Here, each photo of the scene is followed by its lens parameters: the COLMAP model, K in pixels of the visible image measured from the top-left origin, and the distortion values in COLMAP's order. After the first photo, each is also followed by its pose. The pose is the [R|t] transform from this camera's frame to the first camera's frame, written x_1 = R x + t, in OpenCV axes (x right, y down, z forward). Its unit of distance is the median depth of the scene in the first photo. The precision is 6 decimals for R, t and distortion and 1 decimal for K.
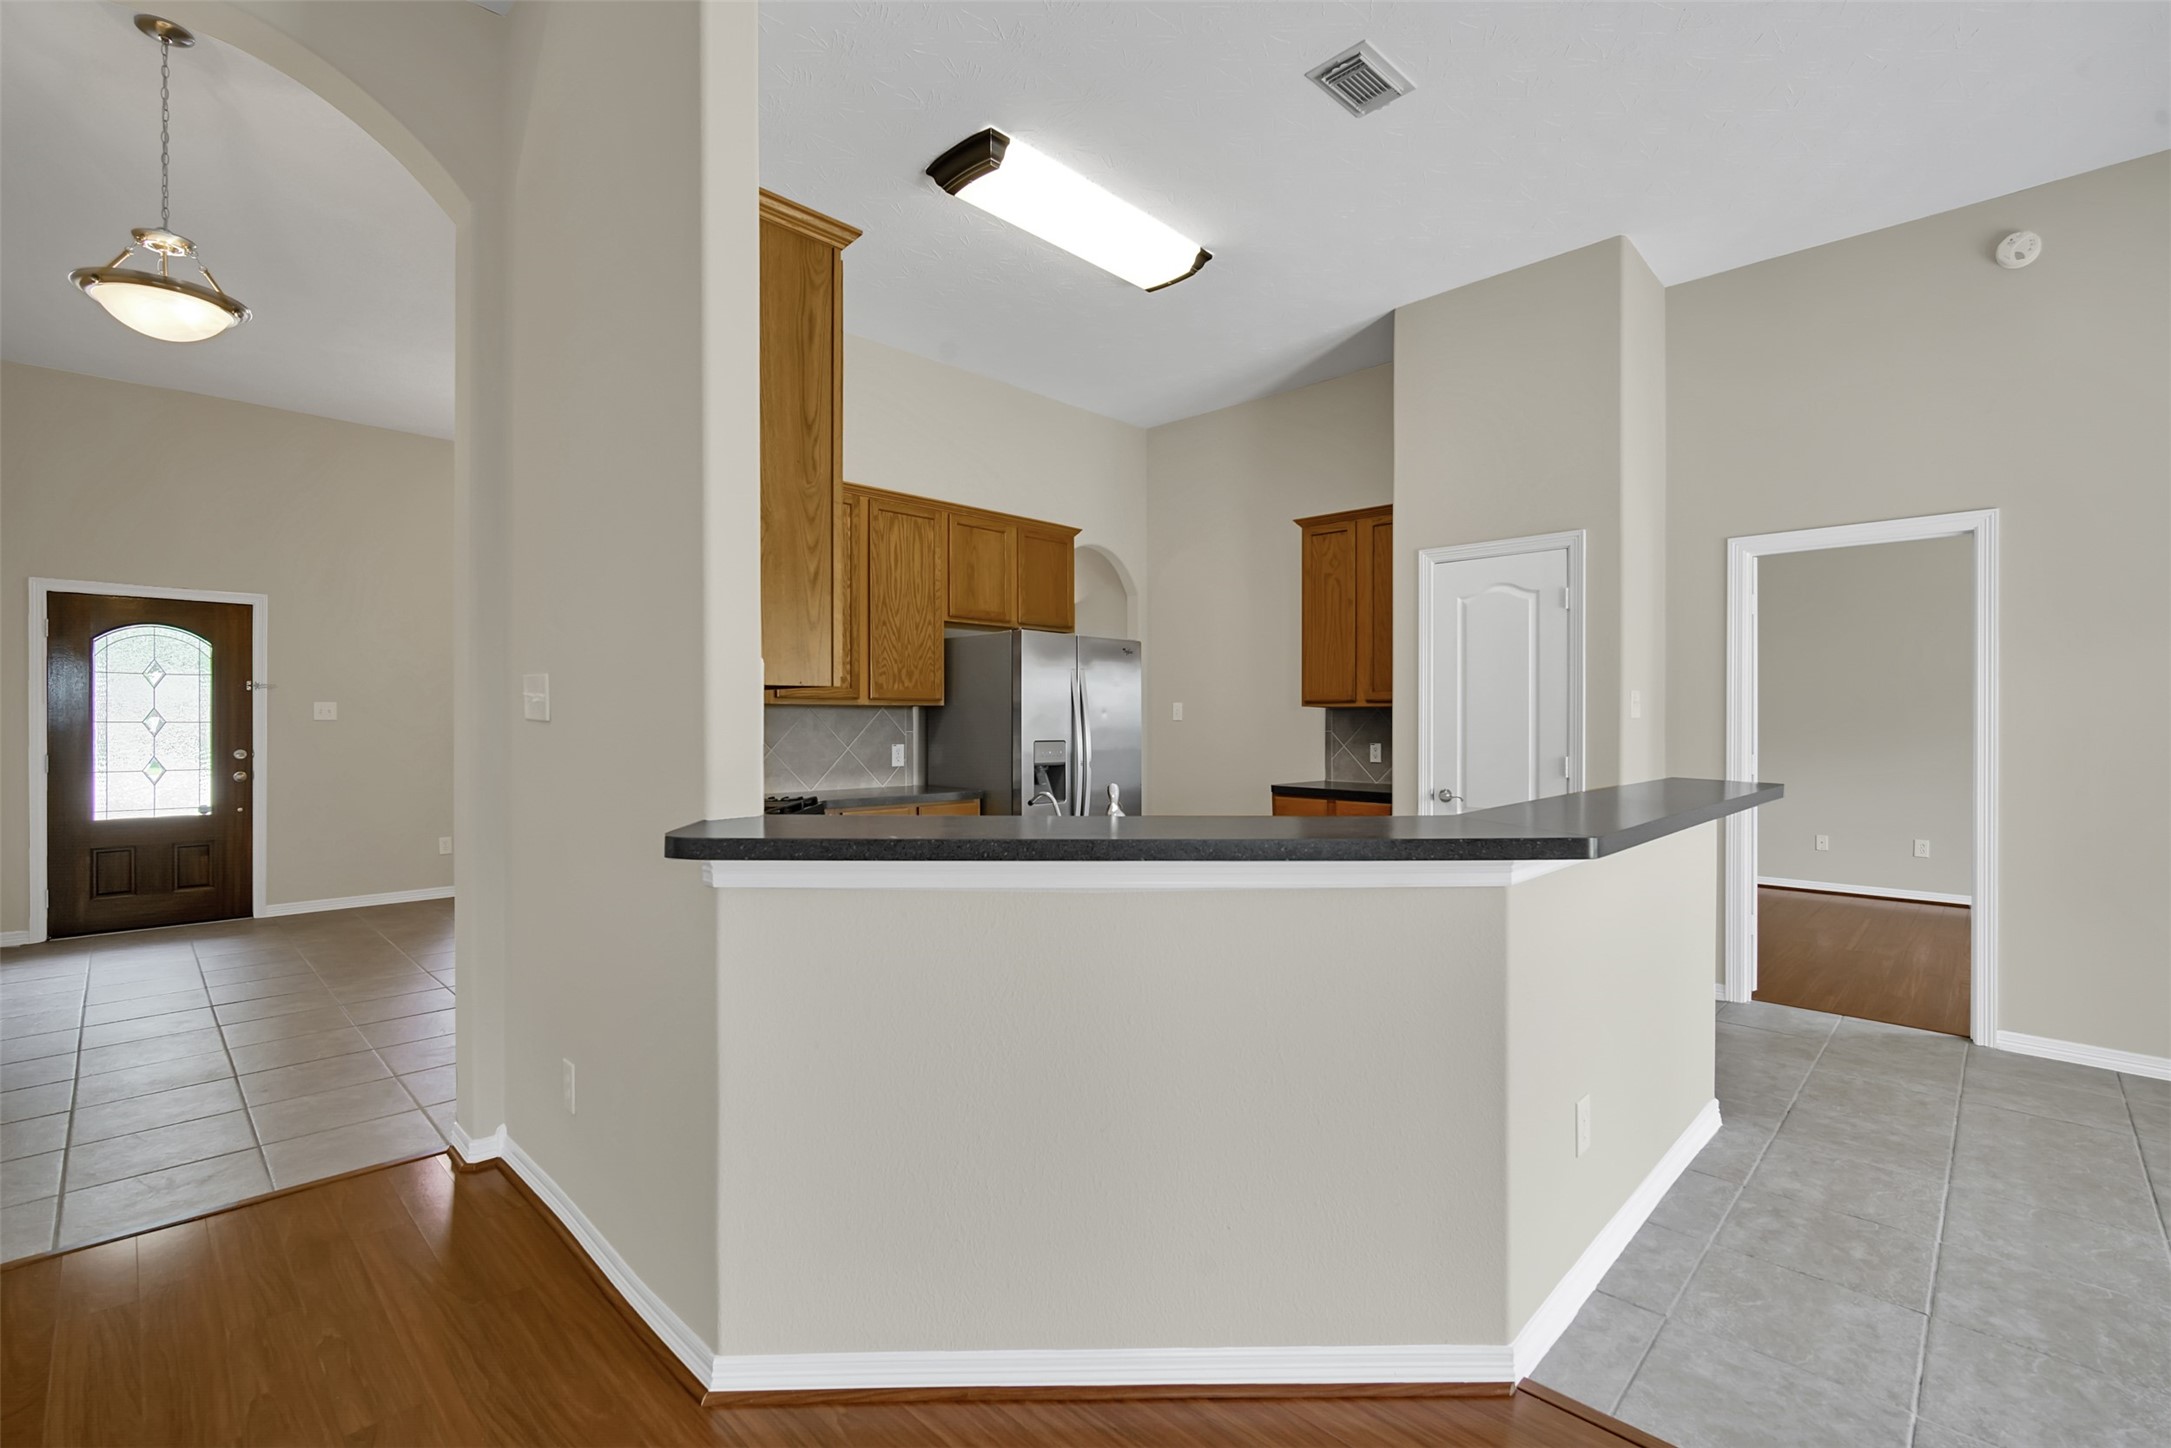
lens RADIAL K [[940.2, 0, 1135.7], [0, 940.2, 723.9], [0, 0, 1]] dist [-0.010902, 0.004161]
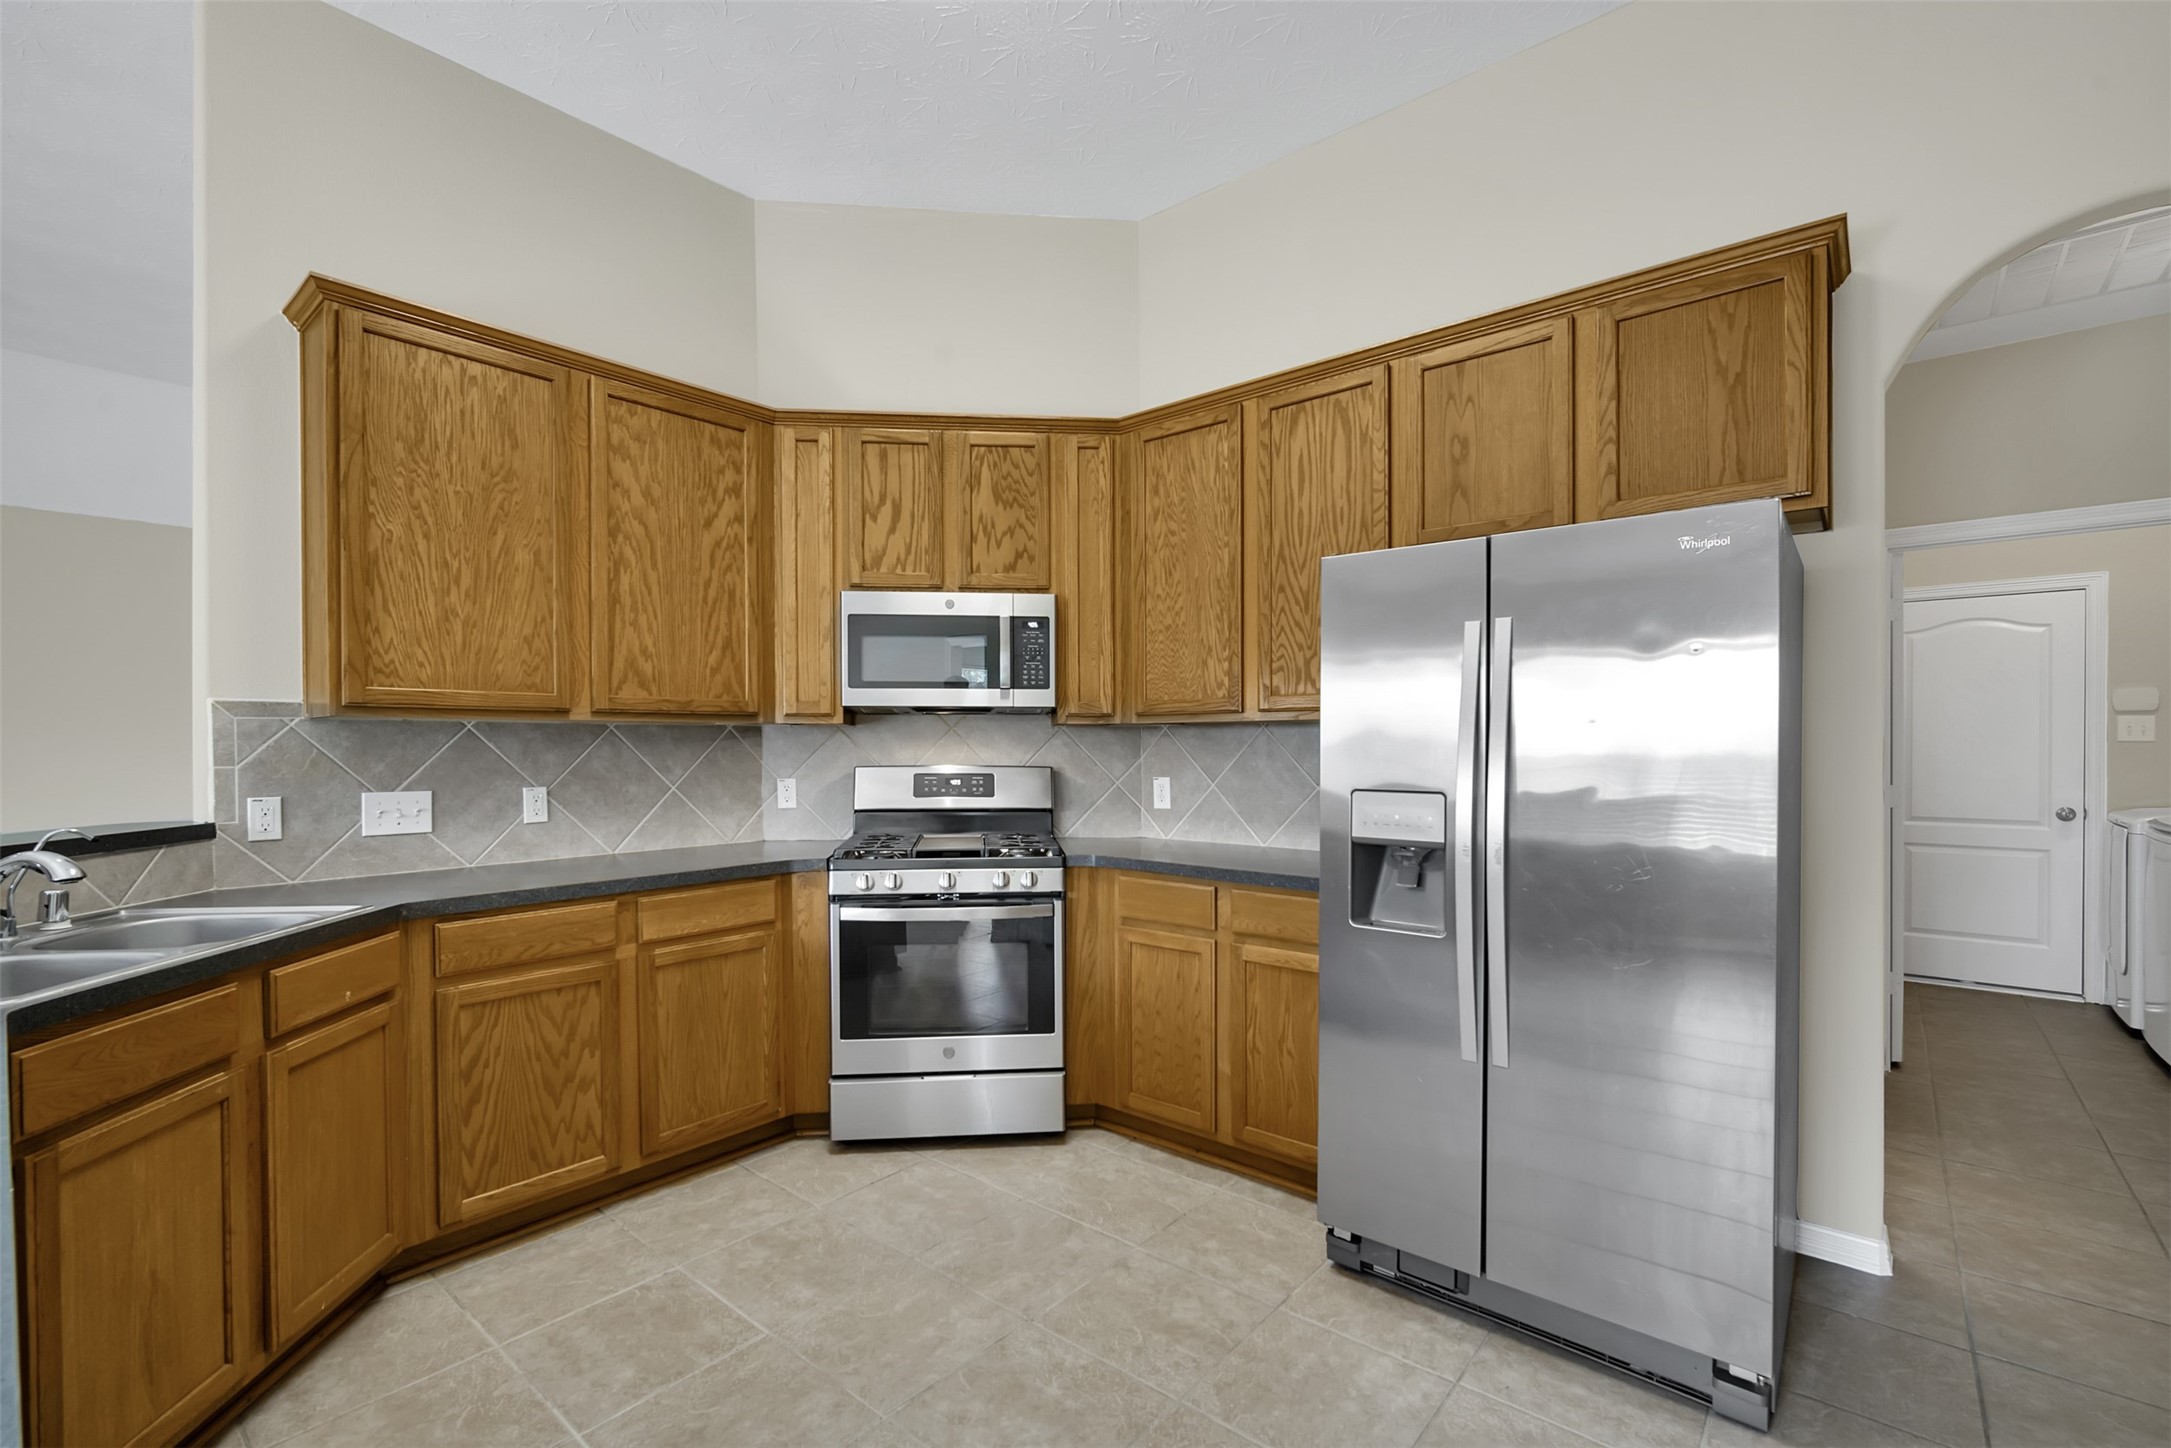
lens RADIAL K [[974.6, 0, 1045.2], [0, 974.6, 754.2], [0, 0, 1]] dist [0.013821, 0.000118]
pose [[0.022922, 0.013001, -0.999653, 0.425624], [-0.001228, 0.999915, 0.012976, -0.006376], [0.999737, 0.000930, 0.022936, 0.936879]]
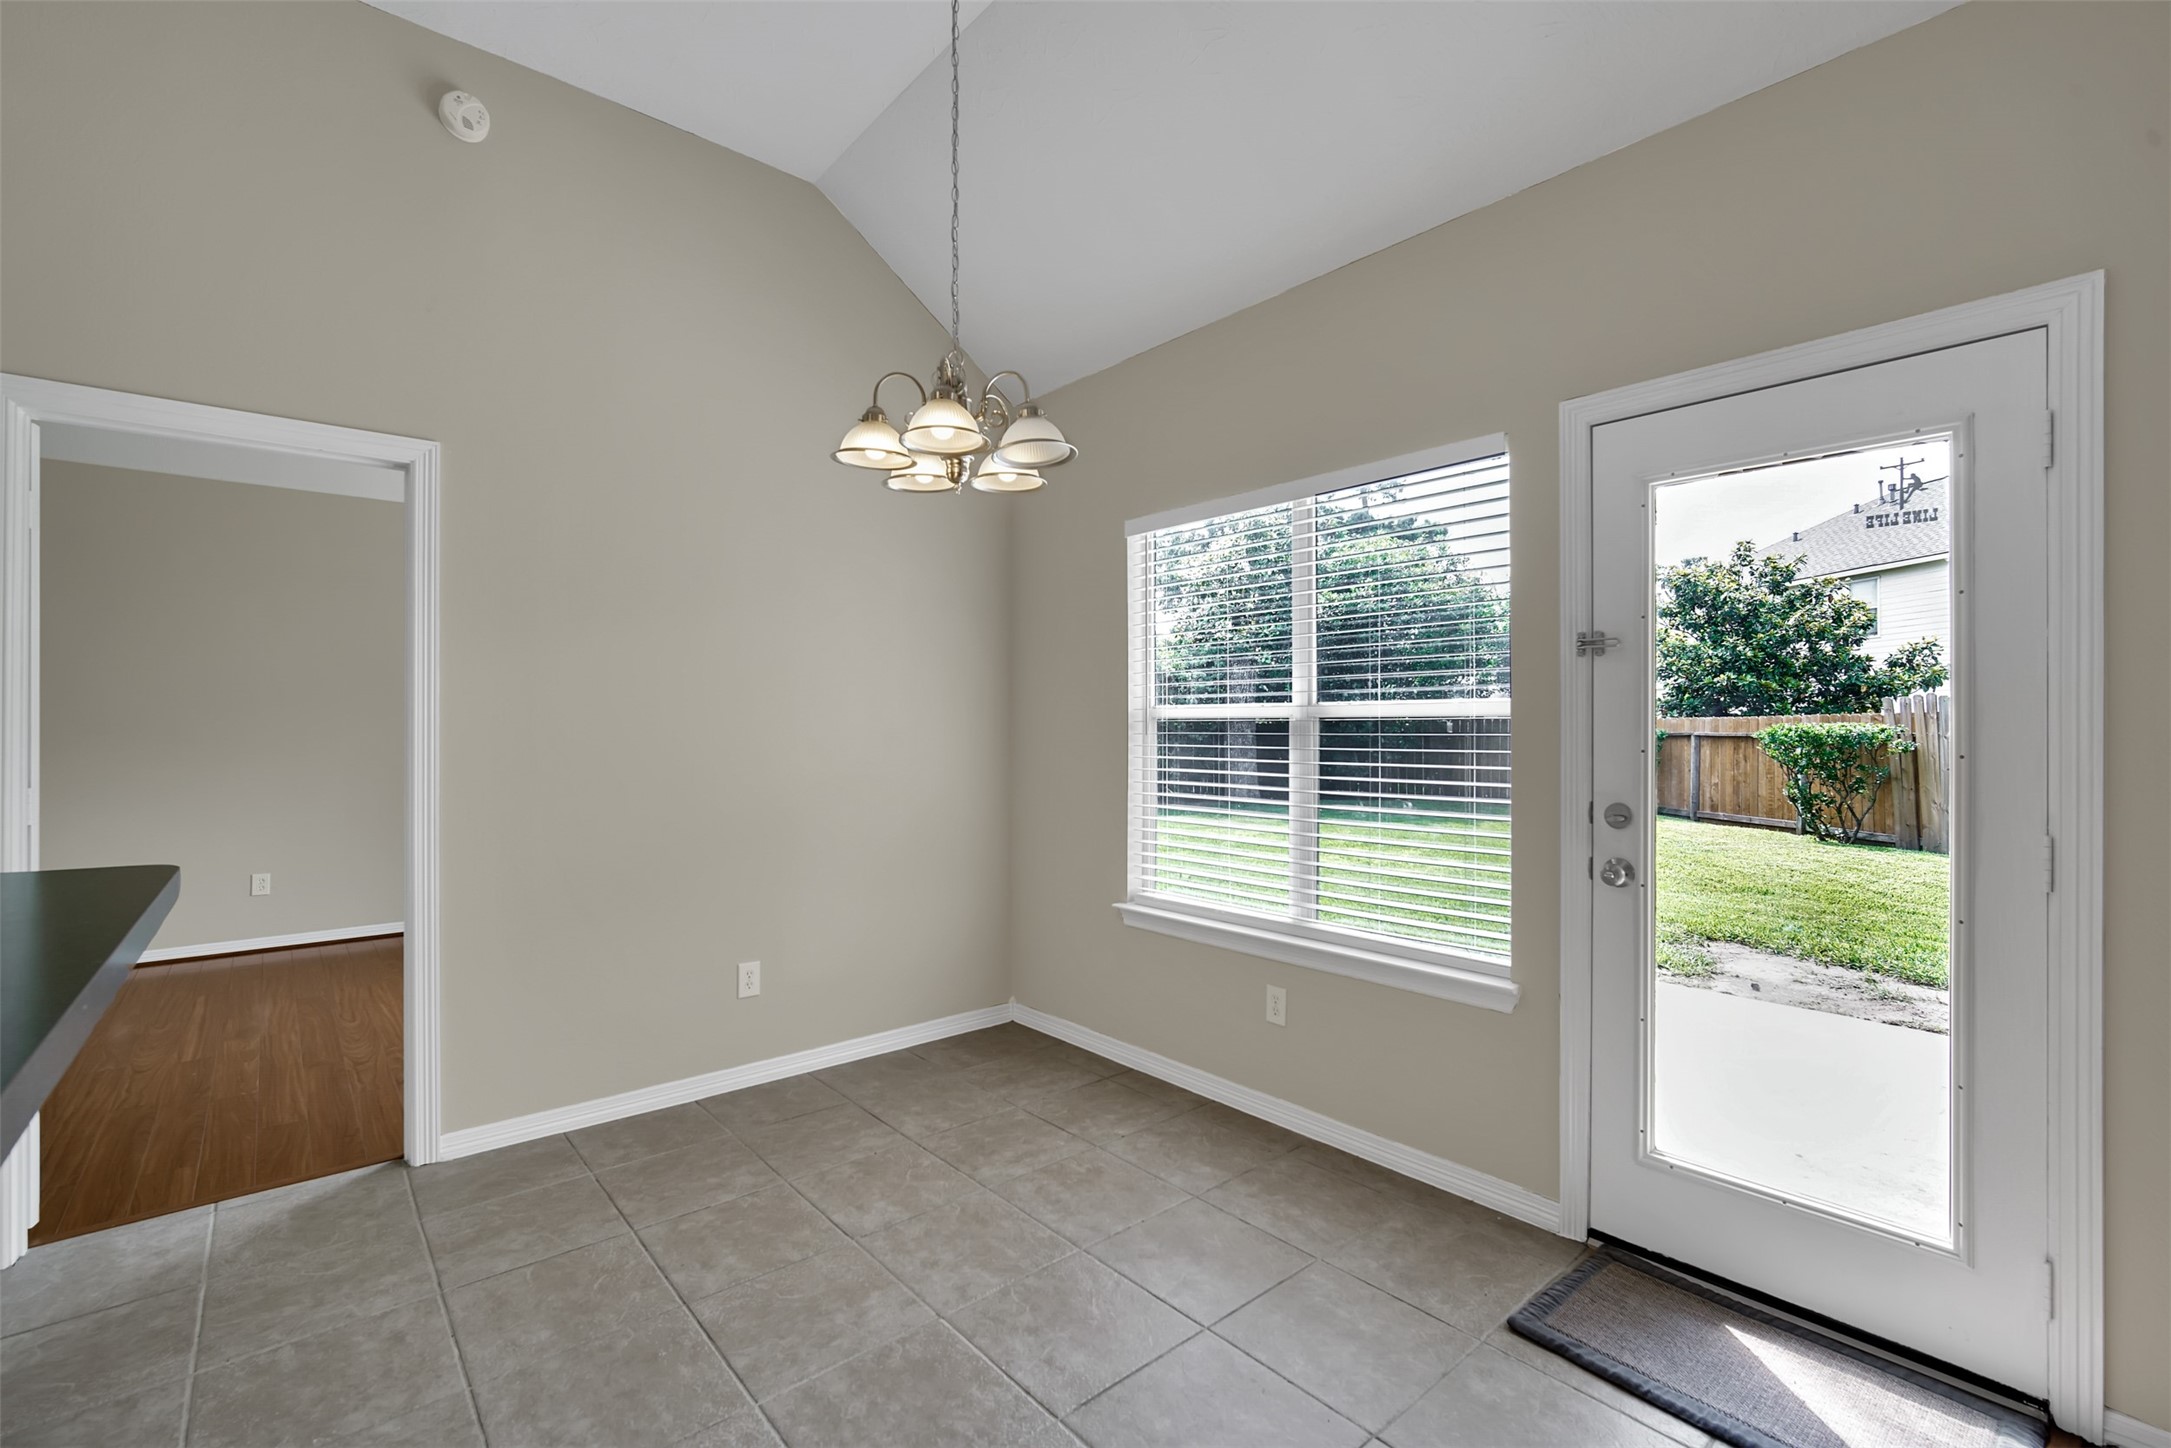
lens RADIAL K [[940.2, 0, 1037.9], [0, 940.2, 718.7], [0, 0, 1]] dist [-0.010902, 0.004161]
pose [[0.133305, 0.007978, 0.991043, 0.206997], [0.004612, 0.999952, -0.008670, -0.000542], [-0.991064, 0.005726, 0.133262, 0.366115]]
